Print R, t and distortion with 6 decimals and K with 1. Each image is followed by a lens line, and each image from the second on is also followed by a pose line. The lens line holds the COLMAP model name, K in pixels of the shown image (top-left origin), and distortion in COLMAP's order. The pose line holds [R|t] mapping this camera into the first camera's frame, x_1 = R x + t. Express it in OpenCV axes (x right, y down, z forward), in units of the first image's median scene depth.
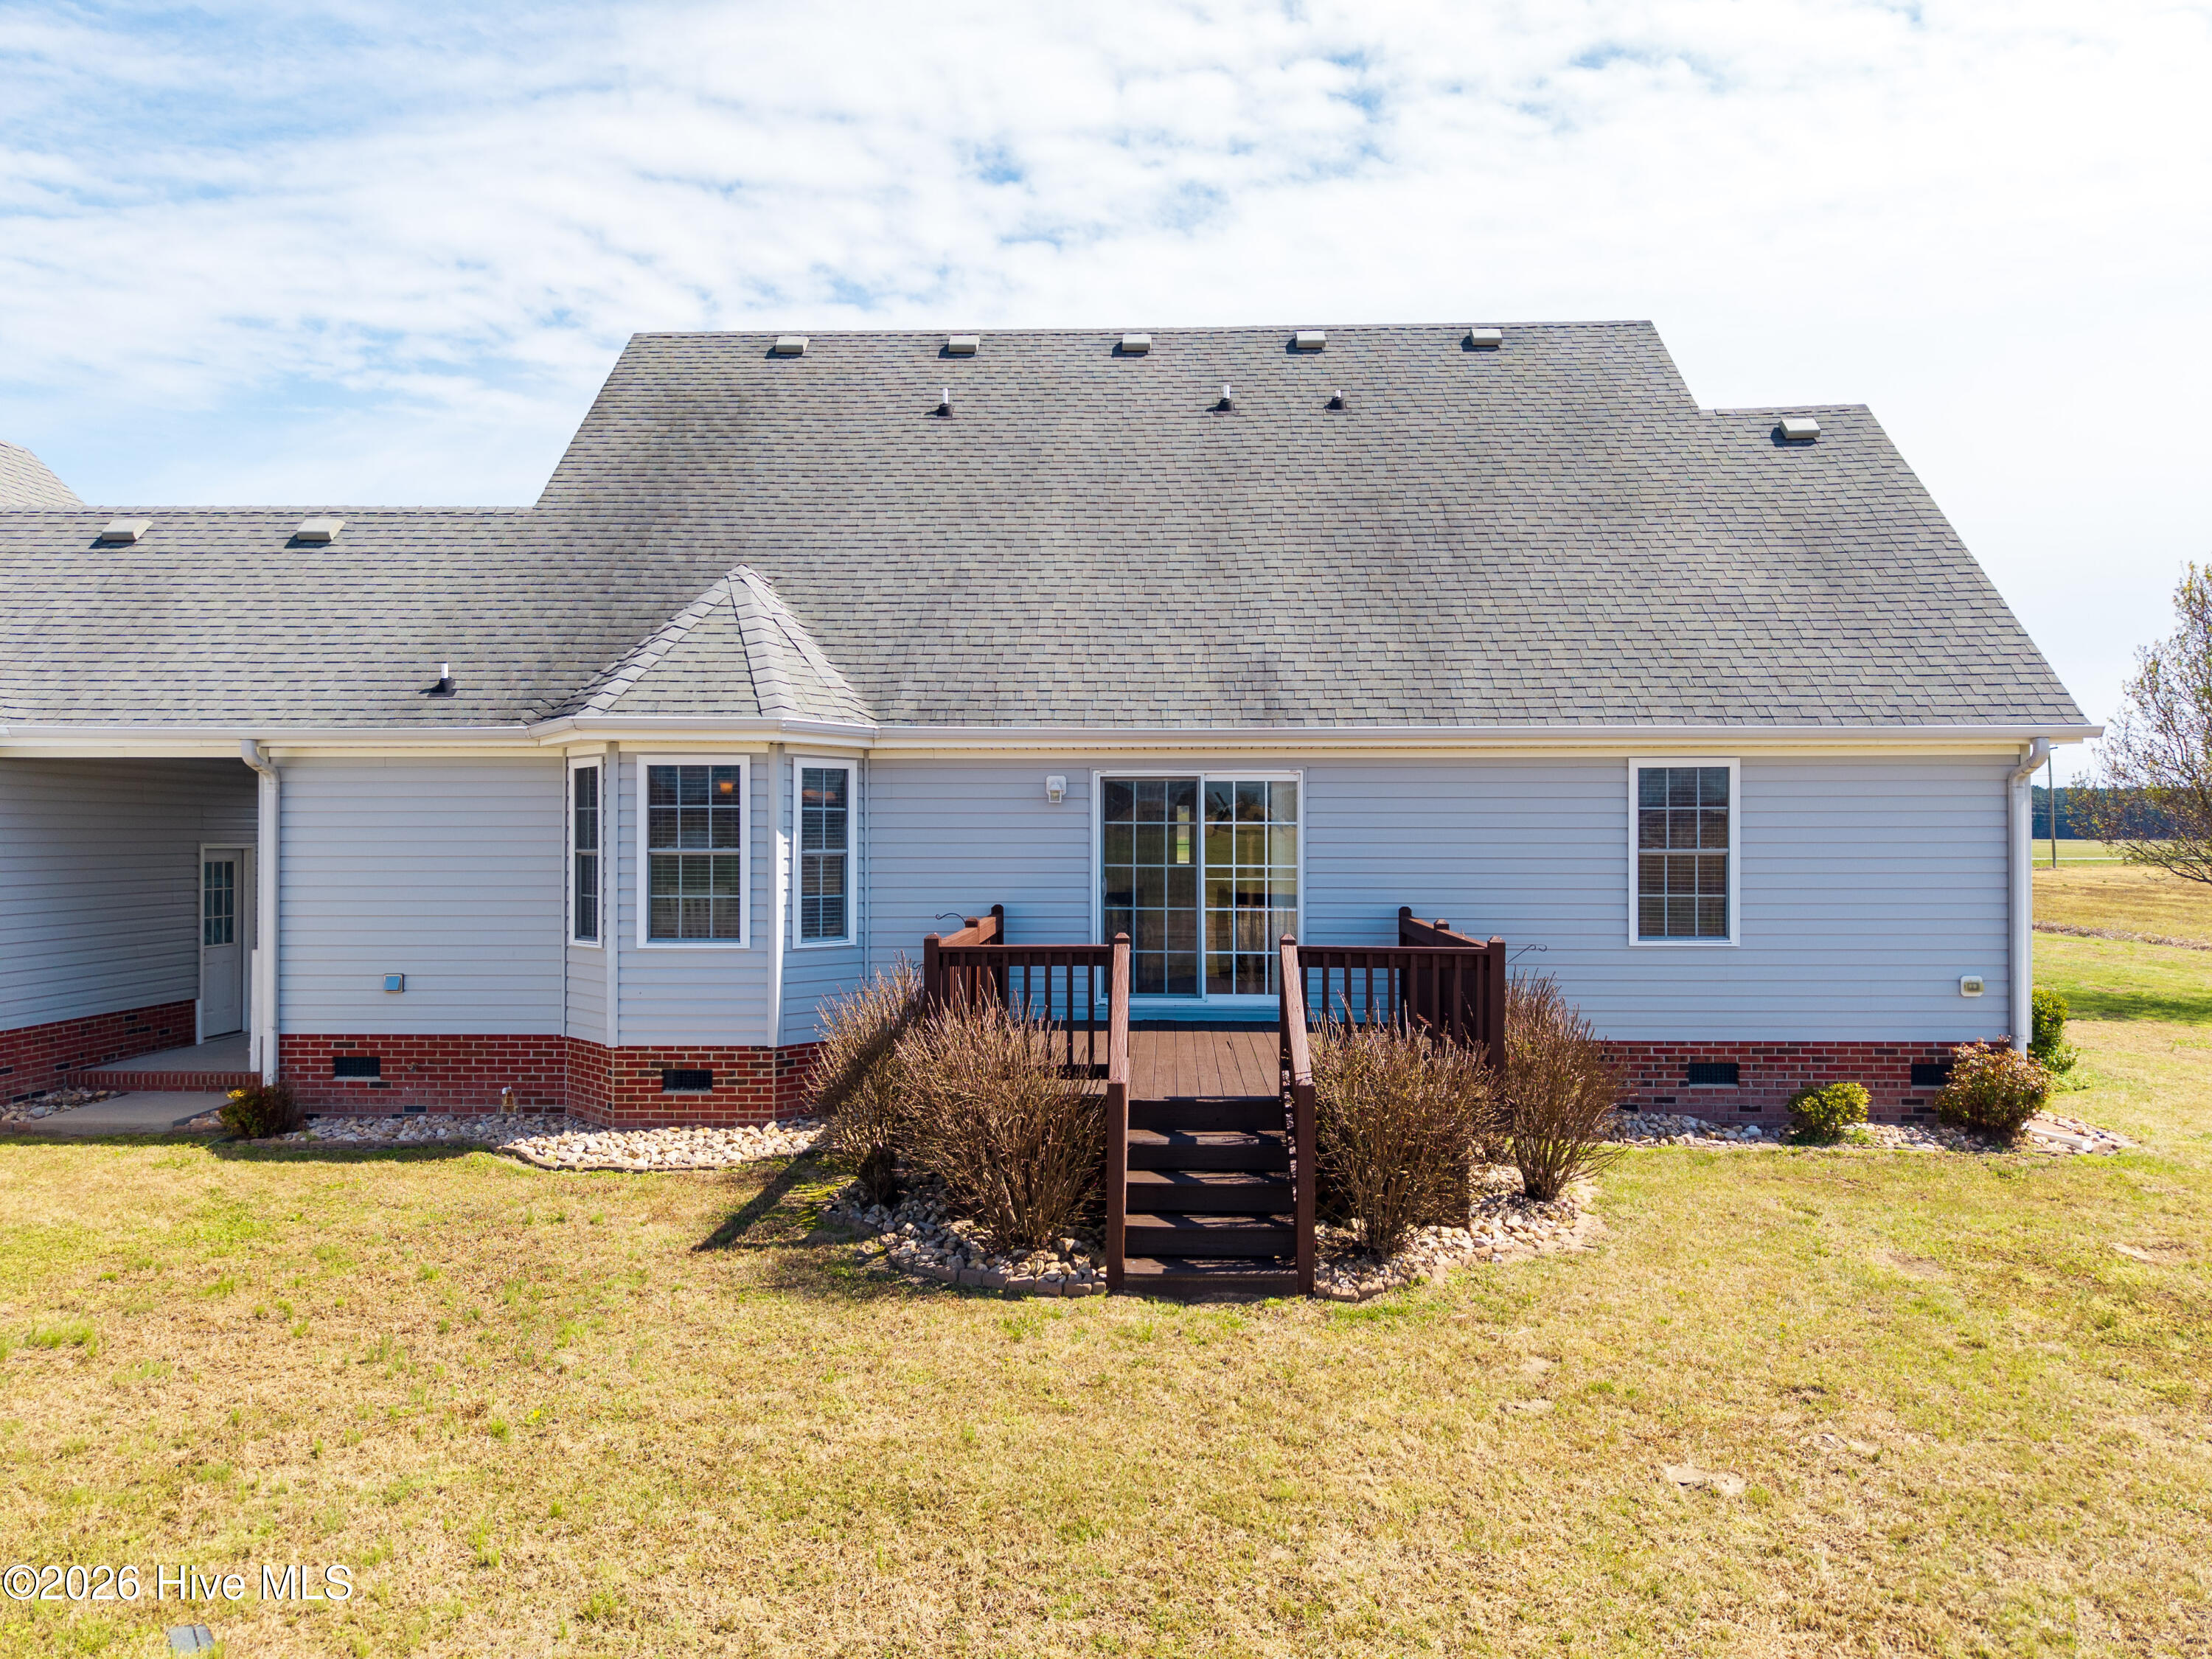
lens RADIAL K [[1483.4, 0, 1106.0], [0, 1483.4, 829.5], [0, 0, 1]] dist [0.002371, -0.002953]
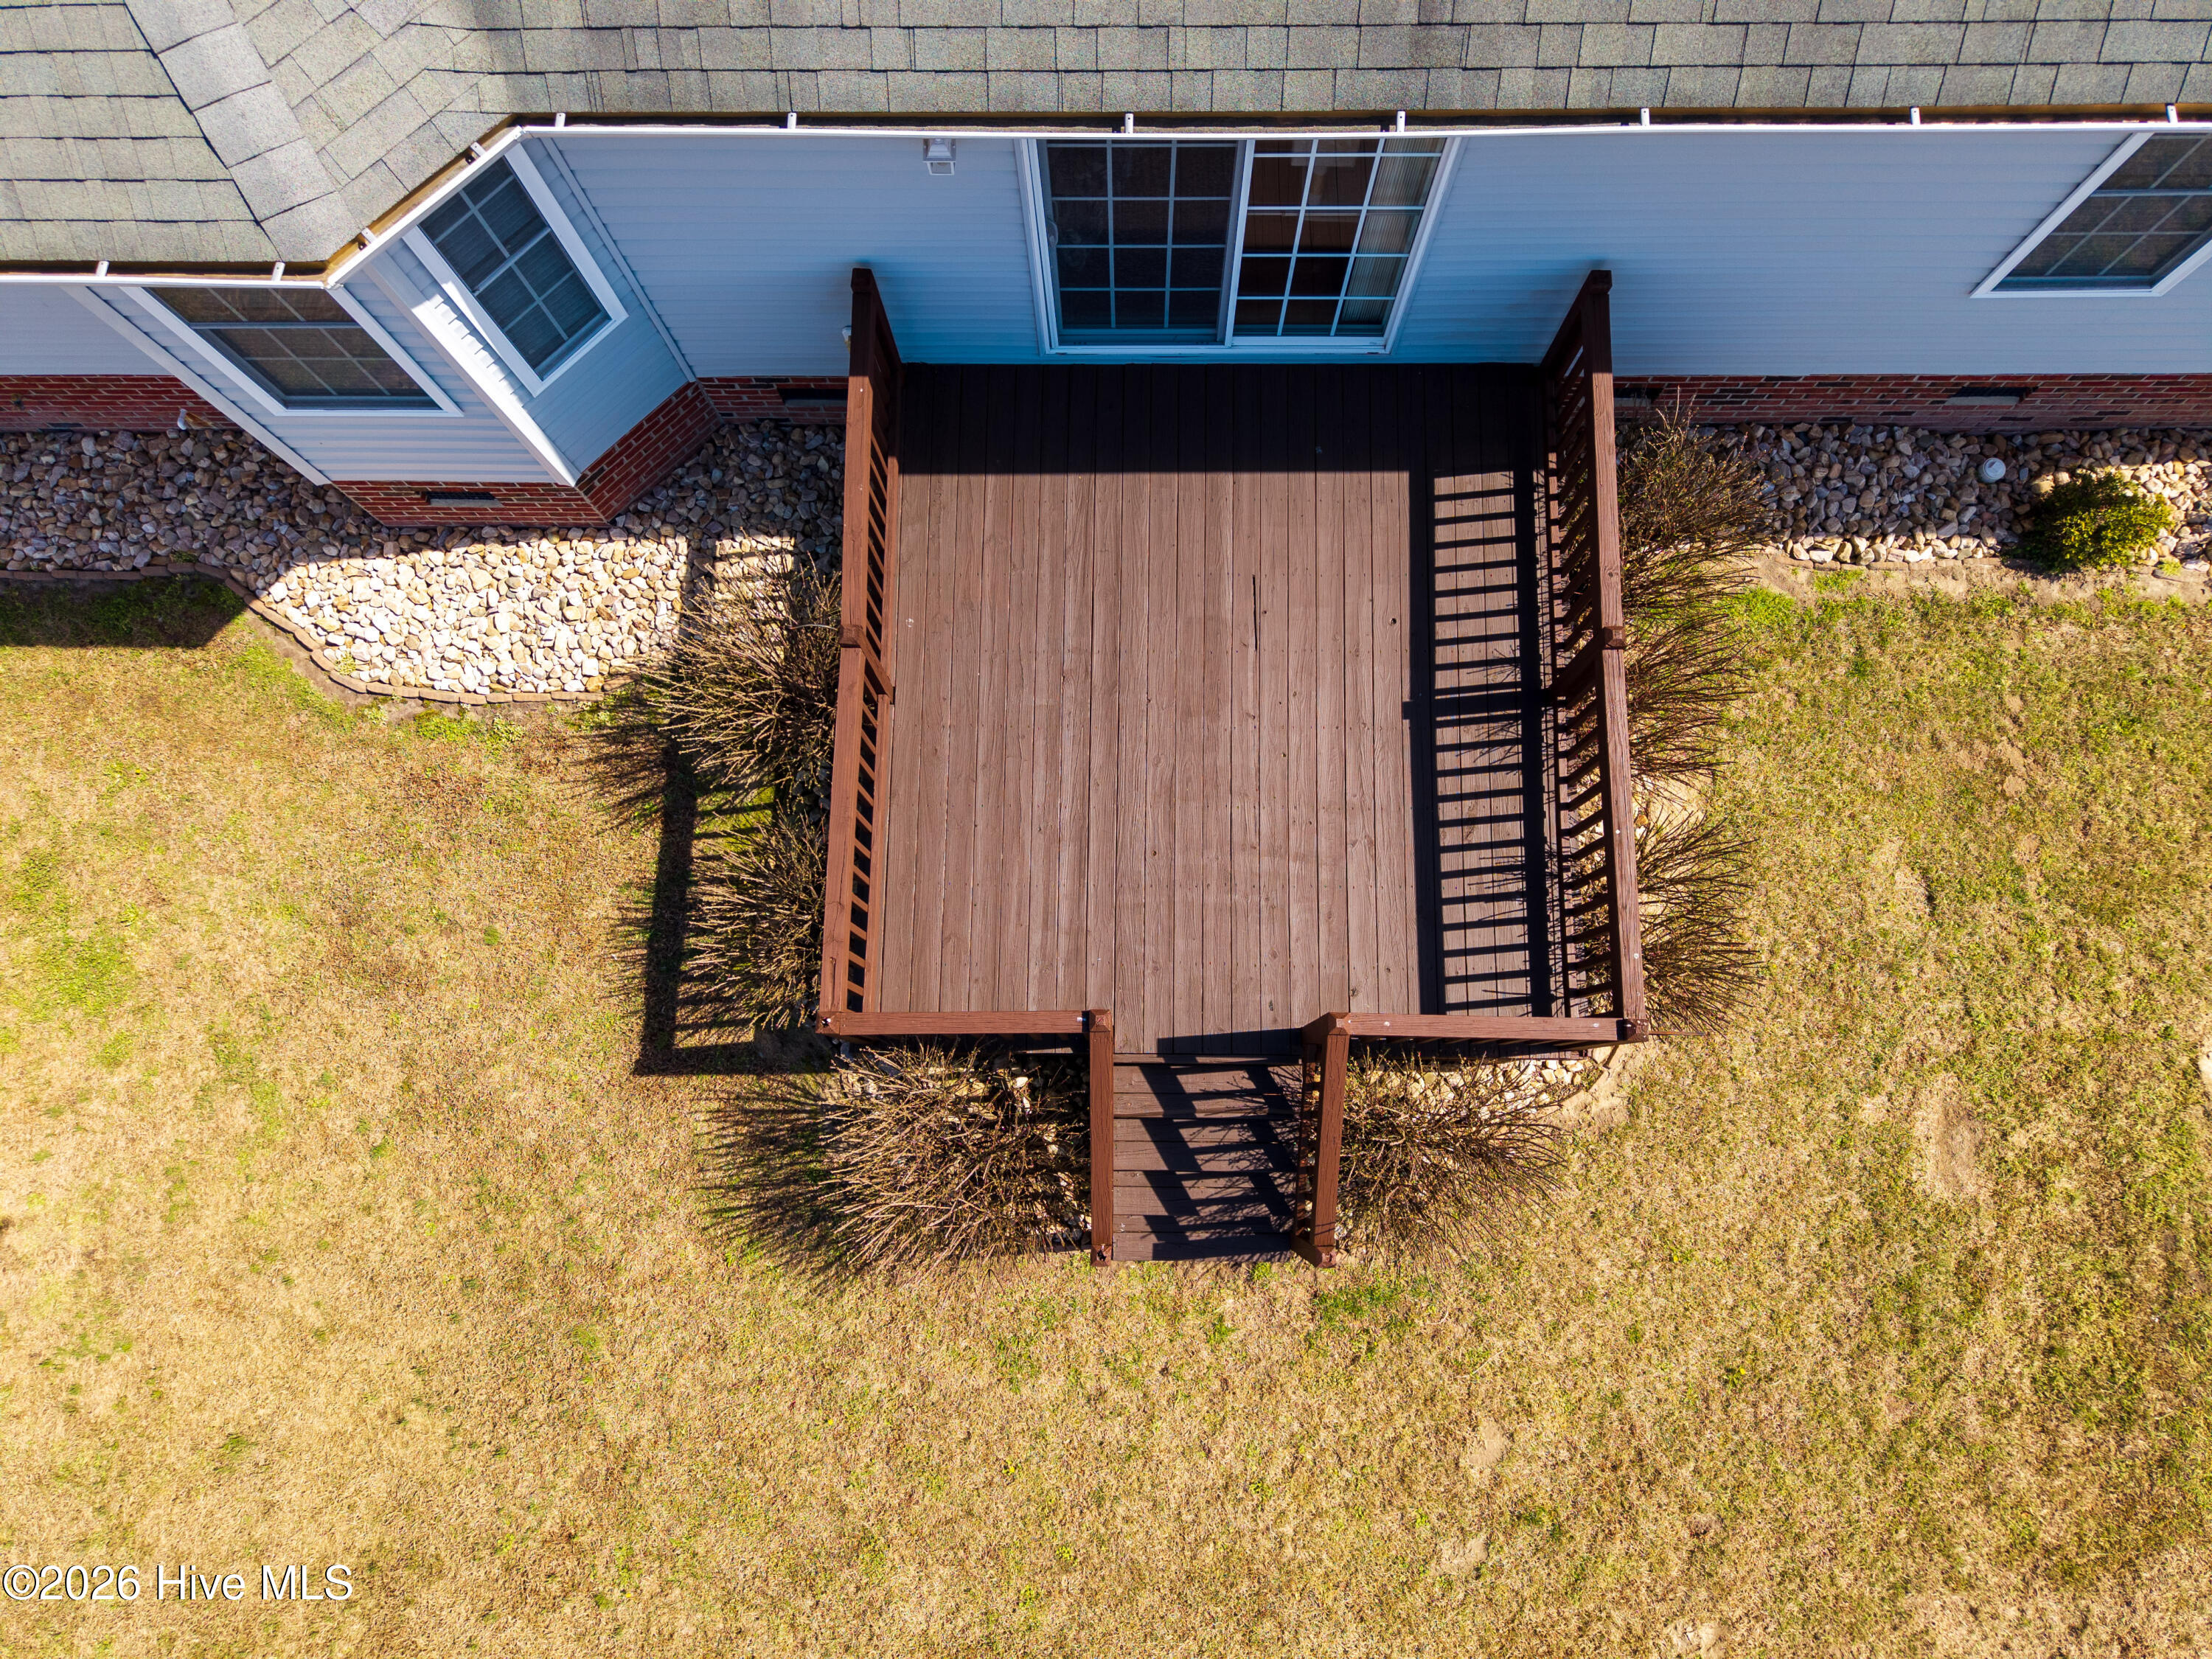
lens RADIAL K [[1483.4, 0, 1106.0], [0, 1483.4, 829.5], [0, 0, 1]] dist [0.002371, -0.002953]
pose [[0.999432, -0.021465, -0.025984, 0.027856], [0.029541, 0.186760, 0.981961, -0.452226], [-0.016225, -0.982171, 0.187288, 0.702481]]
